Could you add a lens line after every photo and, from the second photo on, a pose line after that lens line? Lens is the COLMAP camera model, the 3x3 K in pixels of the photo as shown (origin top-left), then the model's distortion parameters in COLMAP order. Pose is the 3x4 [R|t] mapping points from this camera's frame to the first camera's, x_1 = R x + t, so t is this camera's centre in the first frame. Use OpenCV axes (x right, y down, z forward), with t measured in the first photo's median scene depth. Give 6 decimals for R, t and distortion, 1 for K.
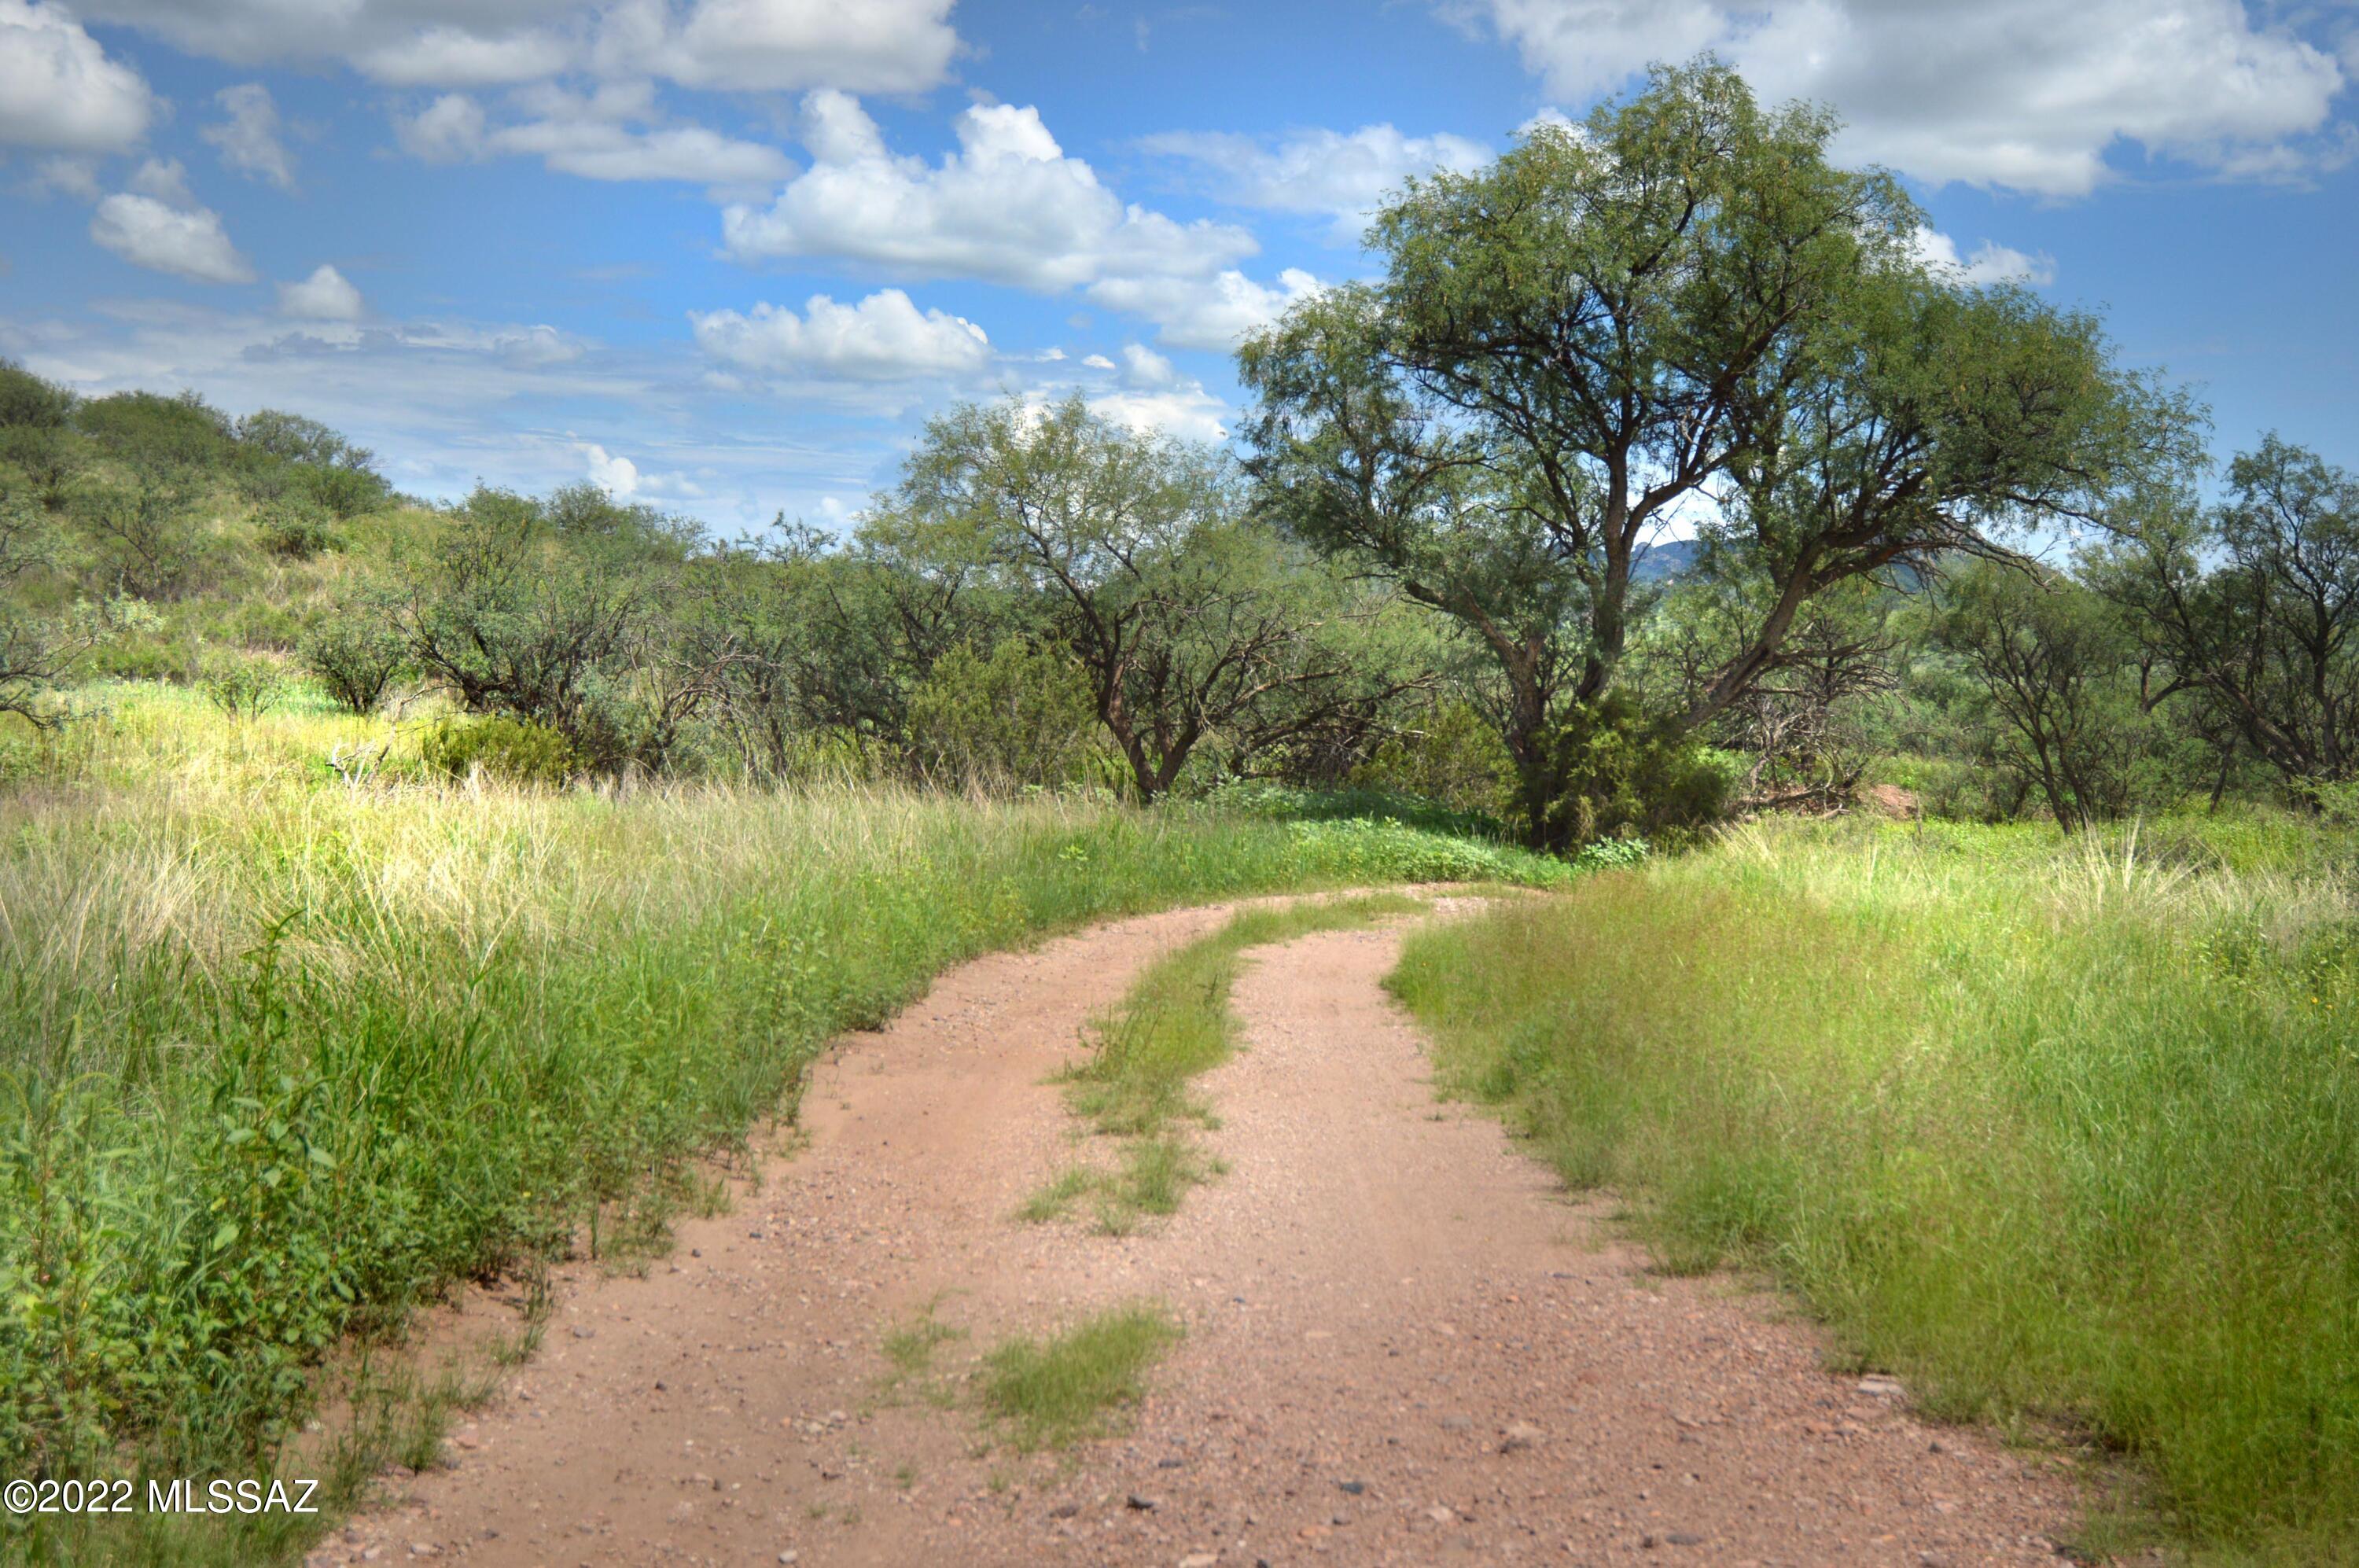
lens RADIAL K [[2849.7, 0, 1179.5], [0, 2849.7, 784.0], [0, 0, 1]] dist [-0.147332, 0.098162]
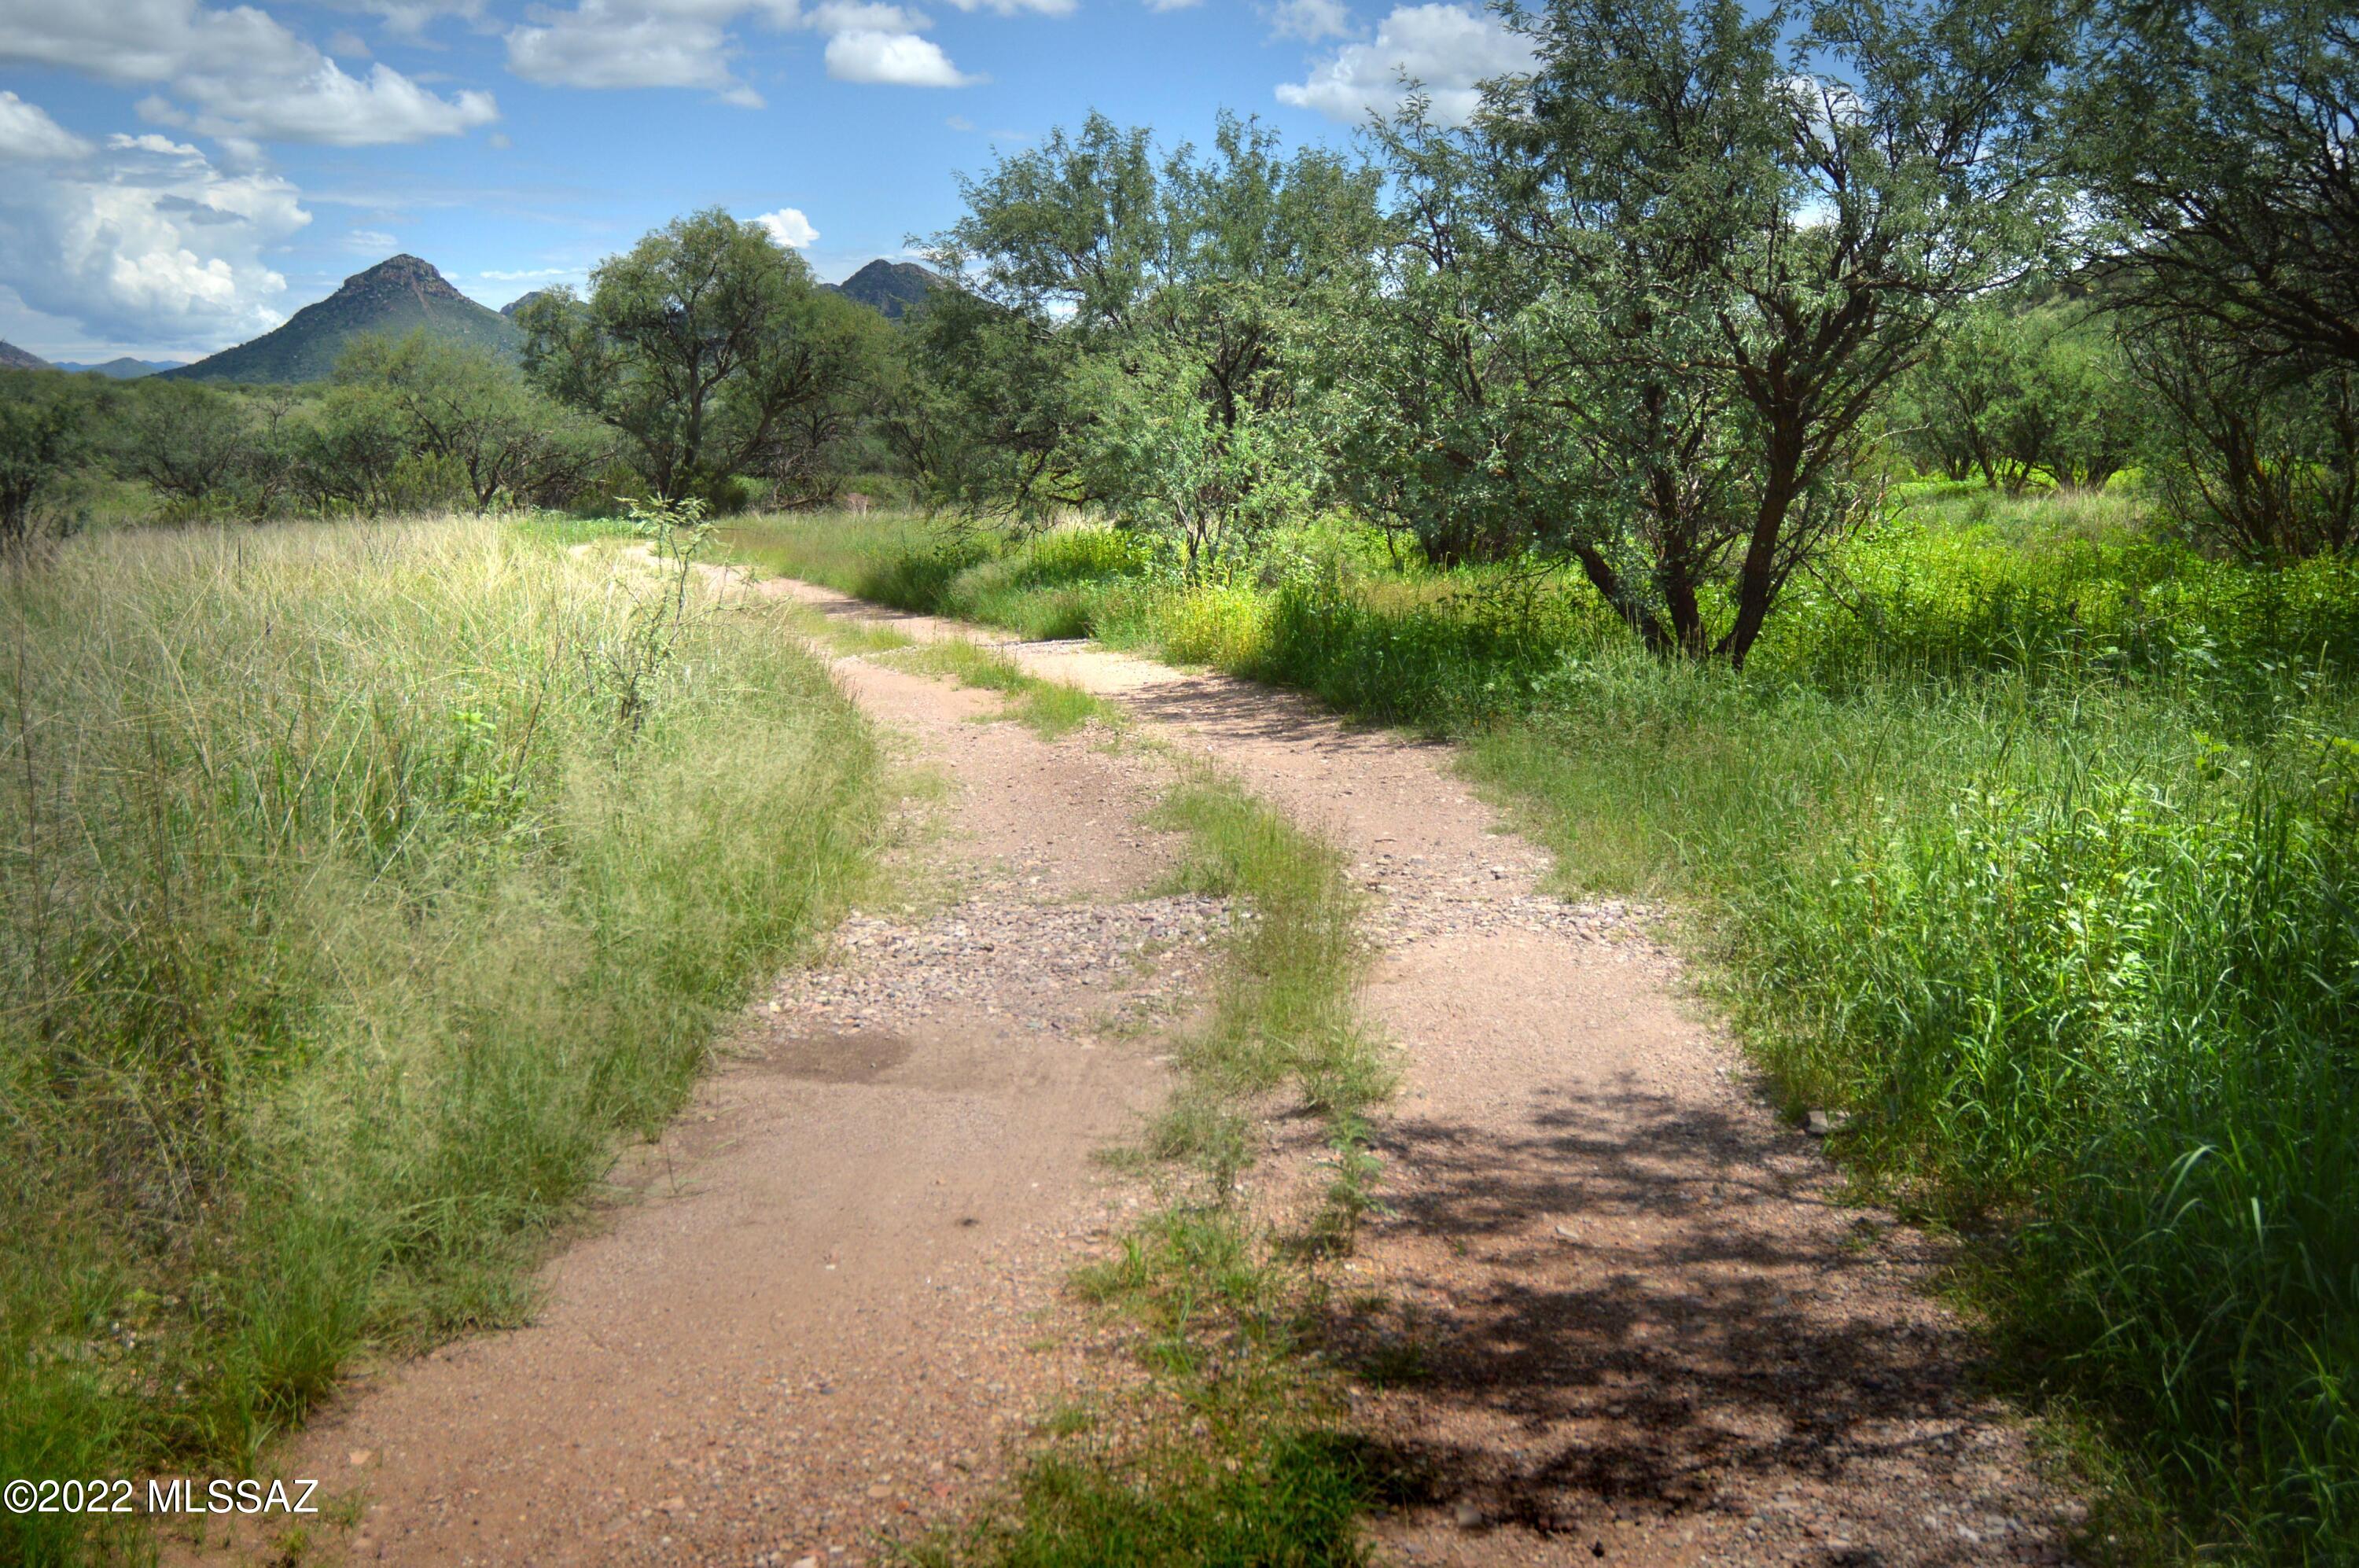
lens RADIAL K [[2849.7, 0, 1179.5], [0, 2849.7, 784.0], [0, 0, 1]] dist [-0.147332, 0.098162]
pose [[0.945350, -0.091862, 0.312851, -0.241157], [0.061144, 0.992416, 0.106639, 0.009020], [-0.320274, -0.081682, 0.943797, -1.438608]]
